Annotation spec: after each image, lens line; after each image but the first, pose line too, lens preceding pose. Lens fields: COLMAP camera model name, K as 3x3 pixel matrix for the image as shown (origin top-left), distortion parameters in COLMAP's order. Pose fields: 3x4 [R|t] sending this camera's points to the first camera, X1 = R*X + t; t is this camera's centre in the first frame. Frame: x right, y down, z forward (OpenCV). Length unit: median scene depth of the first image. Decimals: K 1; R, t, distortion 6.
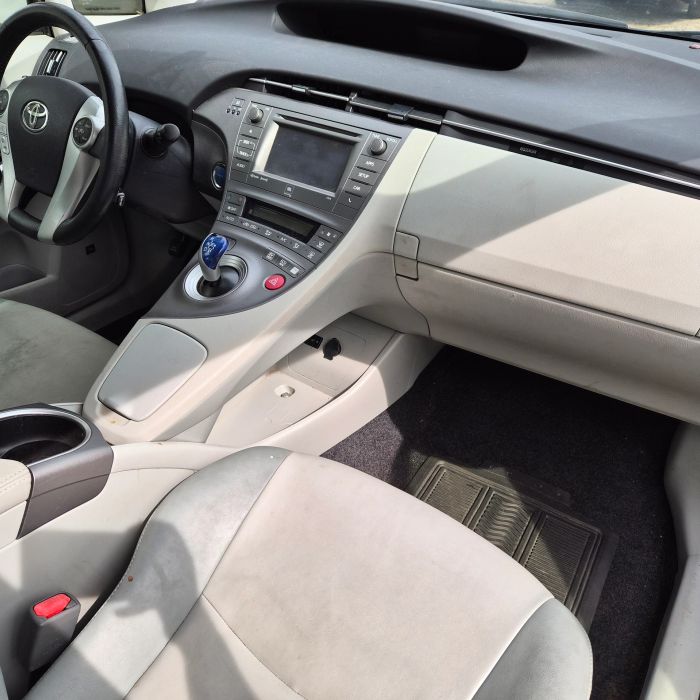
lens RADIAL K [[638.9, 0, 350.0], [0, 638.9, 350.0], [0, 0, 1]] dist [0.032991, -0.010147]
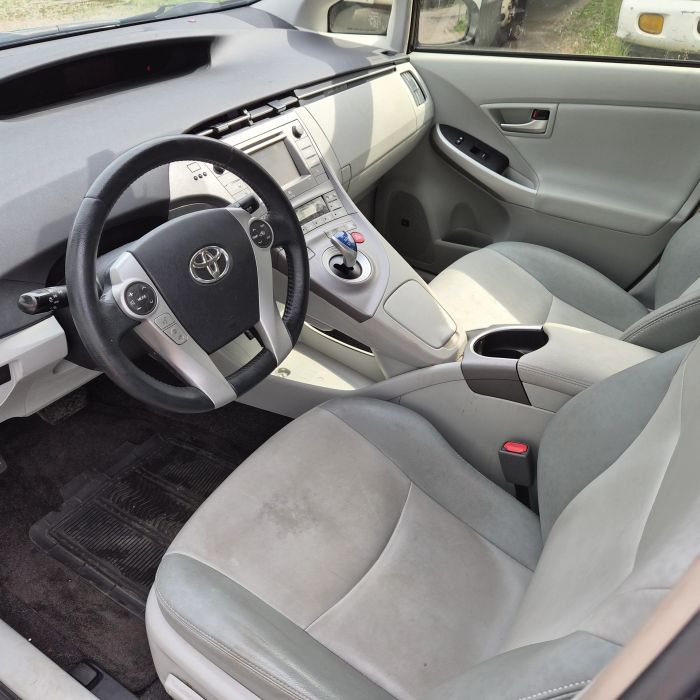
lens RADIAL K [[638.9, 0, 350.0], [0, 638.9, 350.0], [0, 0, 1]] dist [0.032991, -0.010147]
pose [[-0.038240, -0.624671, 0.779951, -1.240133], [0.566411, 0.629474, 0.531922, -0.641231], [-0.823235, 0.462113, 0.329749, 0.619569]]
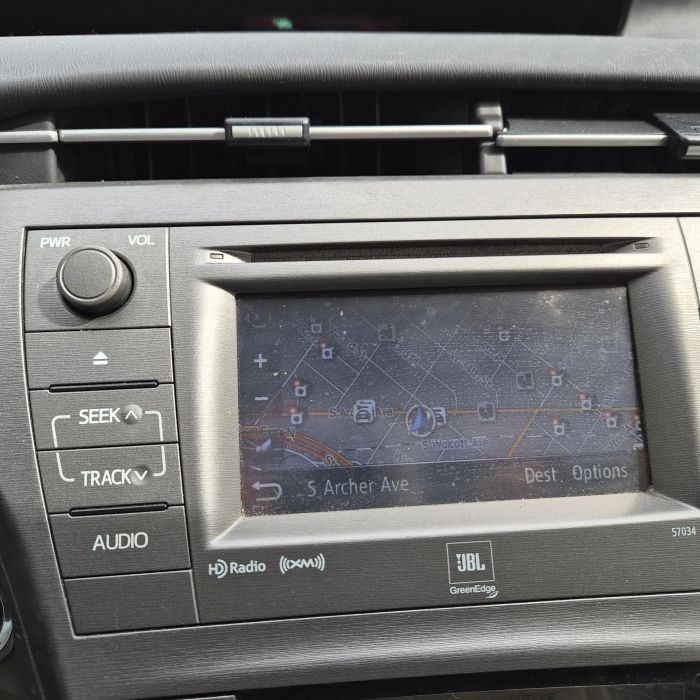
lens RADIAL K [[681.7, 0, 342.6], [0, 681.7, 348.5], [0, 0, 1]] dist [0.008153, -0.020487]
pose [[0.759312, -0.304715, 0.574972, -0.224602], [0.395391, 0.917817, -0.035745, -0.314699], [-0.516827, 0.254481, 0.817392, 0.808037]]
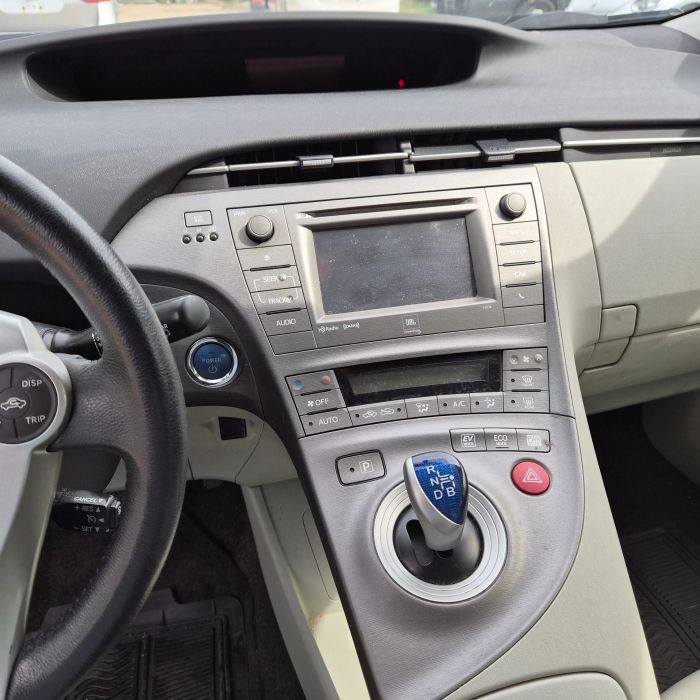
lens RADIAL K [[638.9, 0, 350.0], [0, 638.9, 350.0], [0, 0, 1]] dist [0.032991, -0.010147]
pose [[0.662775, -0.410499, 0.626274, -0.481127], [0.464400, 0.881414, 0.086267, -0.296059], [-0.587419, 0.233666, 0.774815, 0.588559]]
